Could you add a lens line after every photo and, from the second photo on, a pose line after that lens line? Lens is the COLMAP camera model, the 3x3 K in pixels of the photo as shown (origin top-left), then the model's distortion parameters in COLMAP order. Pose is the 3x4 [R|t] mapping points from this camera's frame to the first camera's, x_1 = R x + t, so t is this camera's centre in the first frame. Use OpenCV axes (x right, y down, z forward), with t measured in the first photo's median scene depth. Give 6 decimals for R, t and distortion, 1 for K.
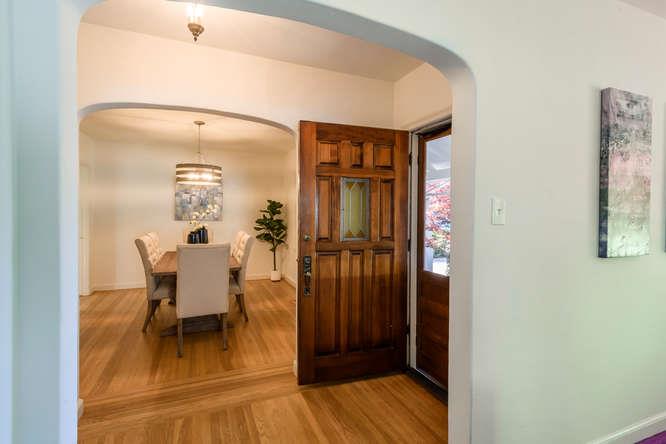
lens RADIAL K [[328.7, 0, 350.4], [0, 328.7, 214.3], [0, 0, 1]] dist [0.014267, 0.000568]
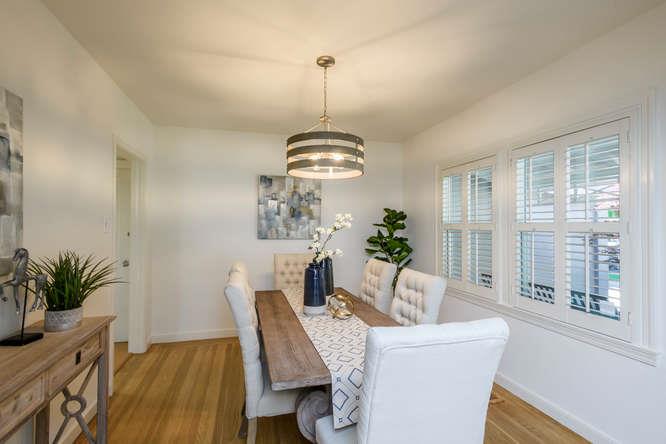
lens RADIAL K [[328.7, 0, 334.2], [0, 328.7, 221.1], [0, 0, 1]] dist [0.014267, 0.000568]
pose [[0.987238, -0.009326, -0.158979, -0.248910], [0.006042, 0.999759, -0.021128, -0.003706], [0.159137, 0.019898, 0.987056, 0.330149]]
